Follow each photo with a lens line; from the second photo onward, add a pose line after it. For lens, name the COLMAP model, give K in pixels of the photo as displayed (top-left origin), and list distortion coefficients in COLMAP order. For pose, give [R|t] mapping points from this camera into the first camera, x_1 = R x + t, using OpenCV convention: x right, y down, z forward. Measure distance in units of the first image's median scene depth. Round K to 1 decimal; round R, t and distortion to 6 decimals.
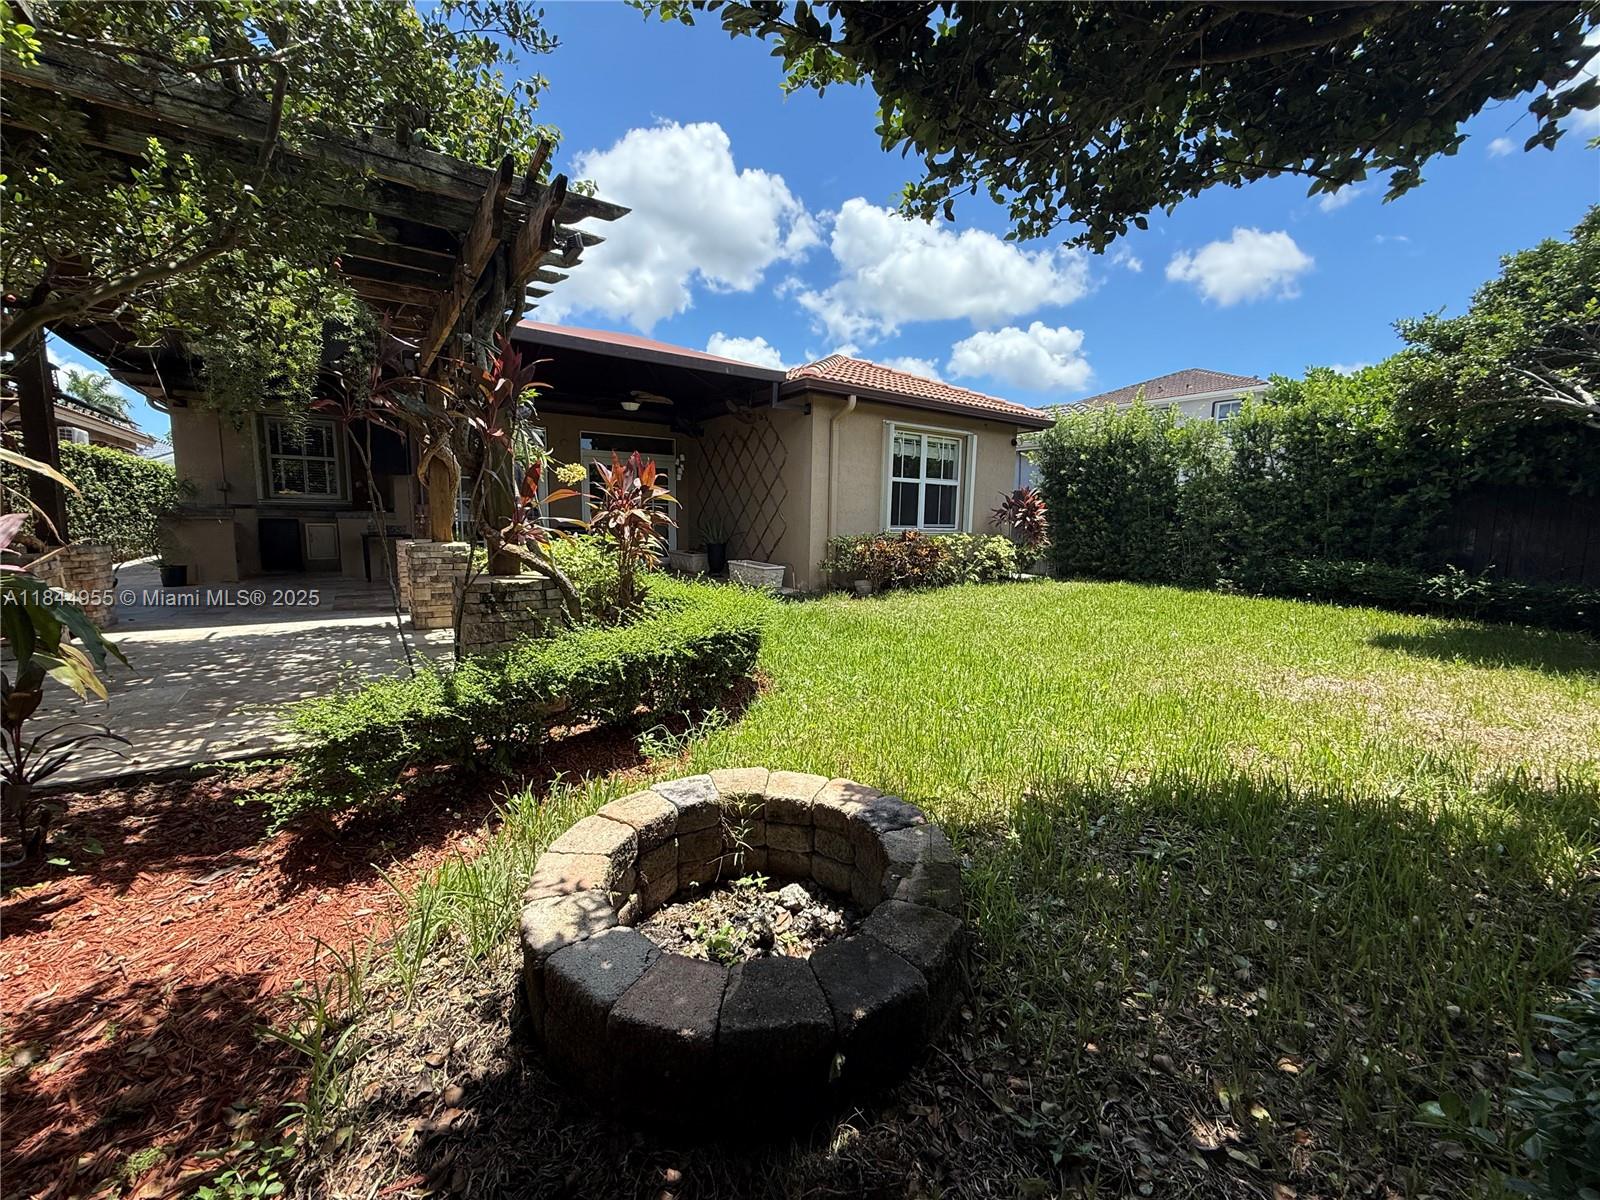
lens RADIAL K [[639.6, 0, 799.7], [0, 639.6, 599.9], [0, 0, 1]] dist [0.003875, 0.000185]
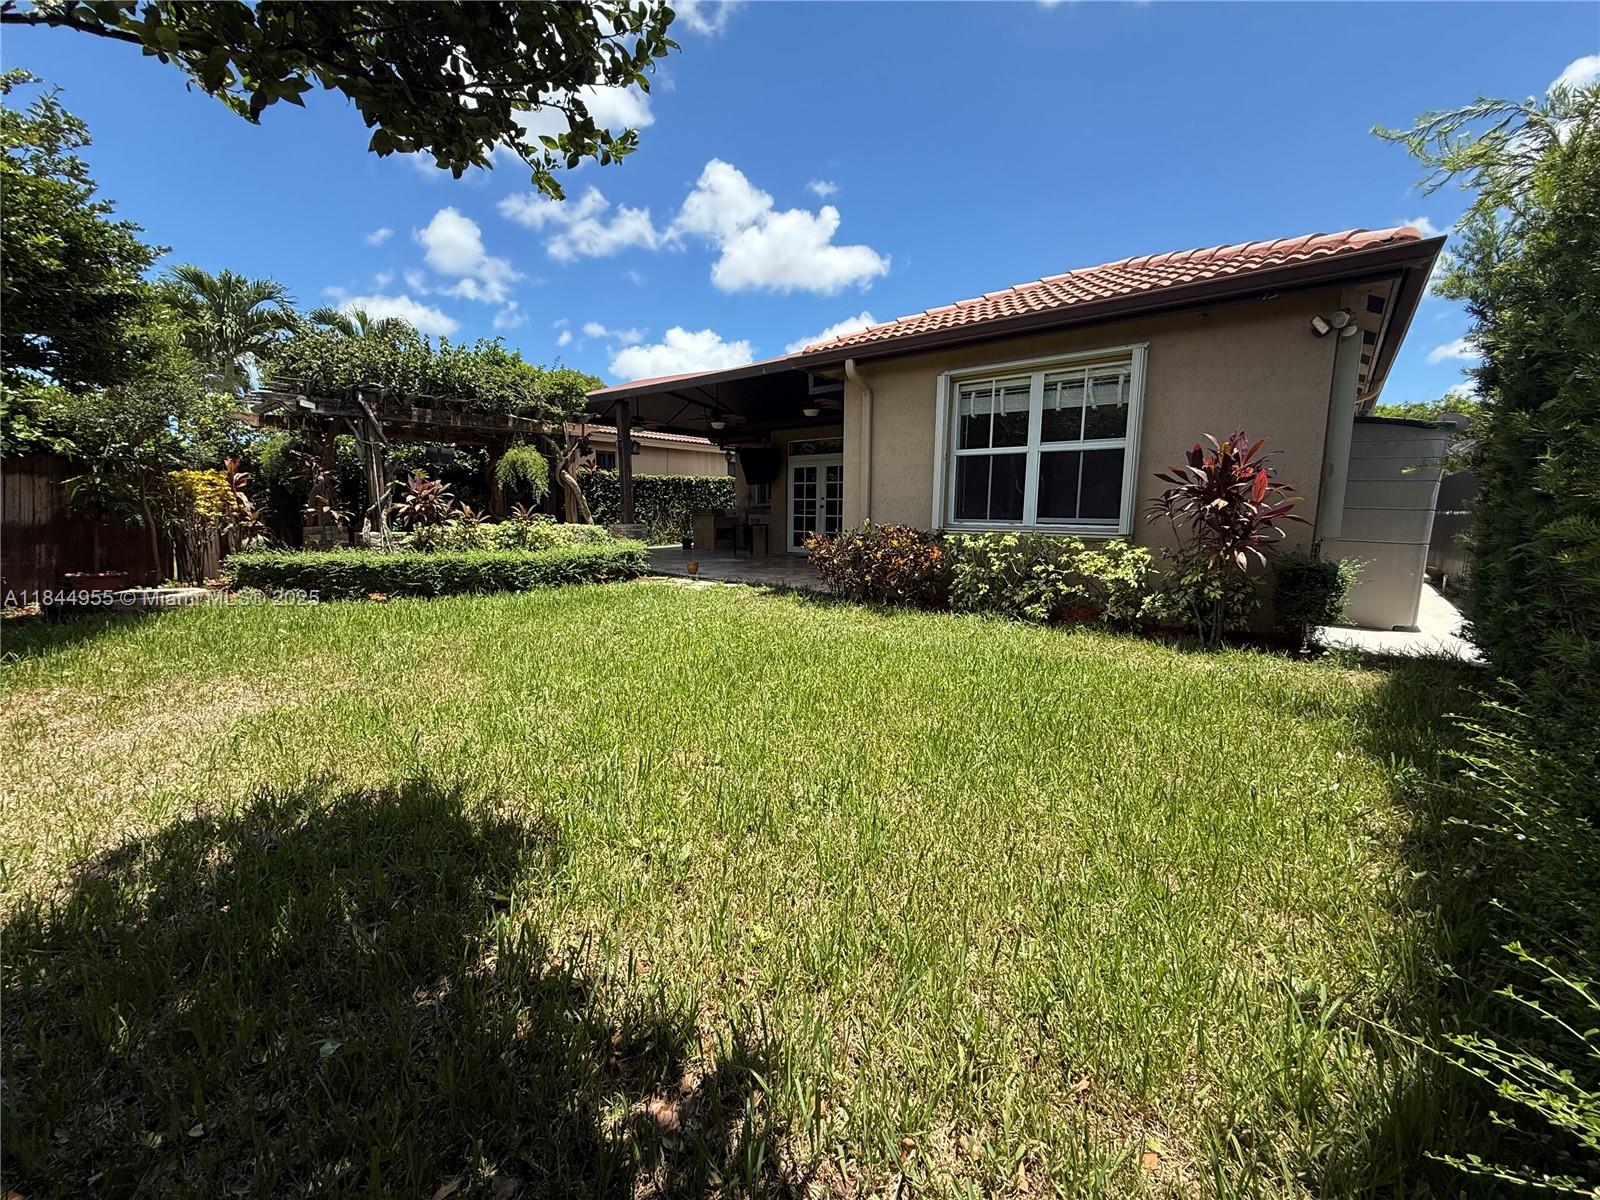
lens RADIAL K [[639.6, 0, 799.1], [0, 639.6, 599.0], [0, 0, 1]] dist [0.003875, 0.000185]
pose [[0.264364, 0.130164, -0.955599, 0.759943], [-0.116814, 0.987877, 0.102244, -0.077137], [0.957322, 0.084598, 0.276364, 0.621532]]
